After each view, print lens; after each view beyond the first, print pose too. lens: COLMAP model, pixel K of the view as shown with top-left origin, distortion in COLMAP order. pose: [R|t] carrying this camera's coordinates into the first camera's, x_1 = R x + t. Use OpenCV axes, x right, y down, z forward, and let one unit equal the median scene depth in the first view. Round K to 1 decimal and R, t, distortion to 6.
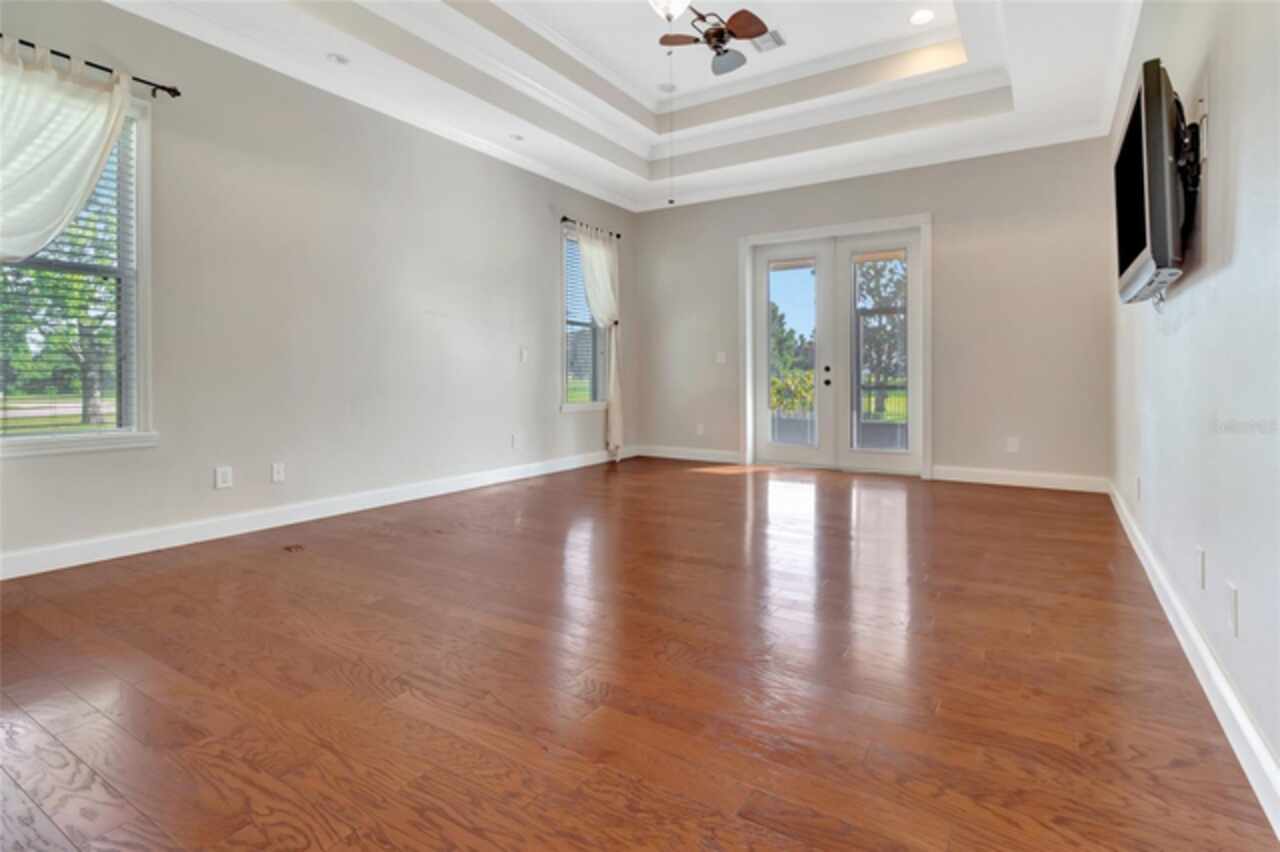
lens RADIAL K [[622.9, 0, 693.8], [0, 622.9, 388.8], [0, 0, 1]] dist [0.016419, 0.000139]
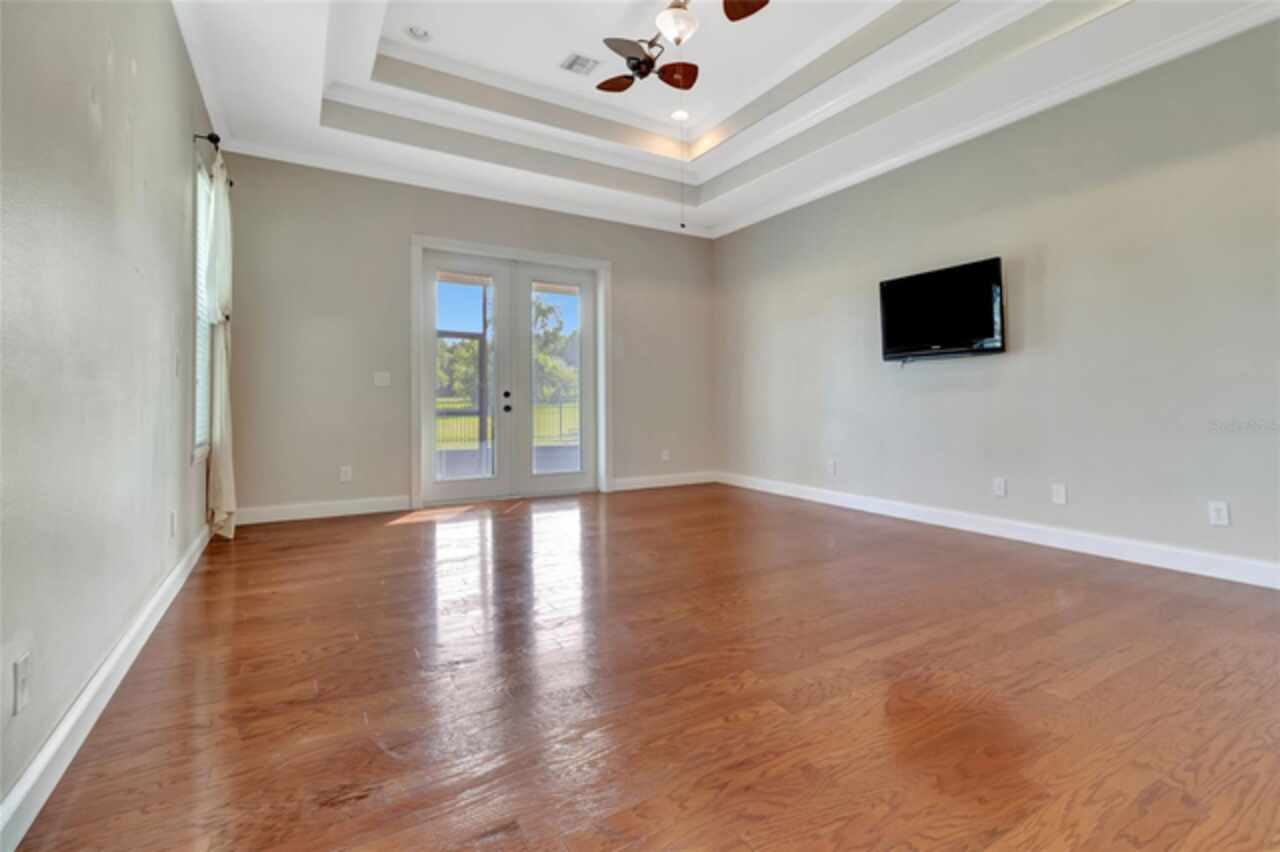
lens RADIAL K [[603.2, 0, 710.3], [0, 603.2, 399.1], [0, 0, 1]] dist [-0.002020, -0.000083]
pose [[0.434047, 0.000416, 0.900890, -0.495737], [0.015292, 0.999852, -0.007829, -0.012928], [-0.900761, 0.017175, 0.433976, 0.314405]]
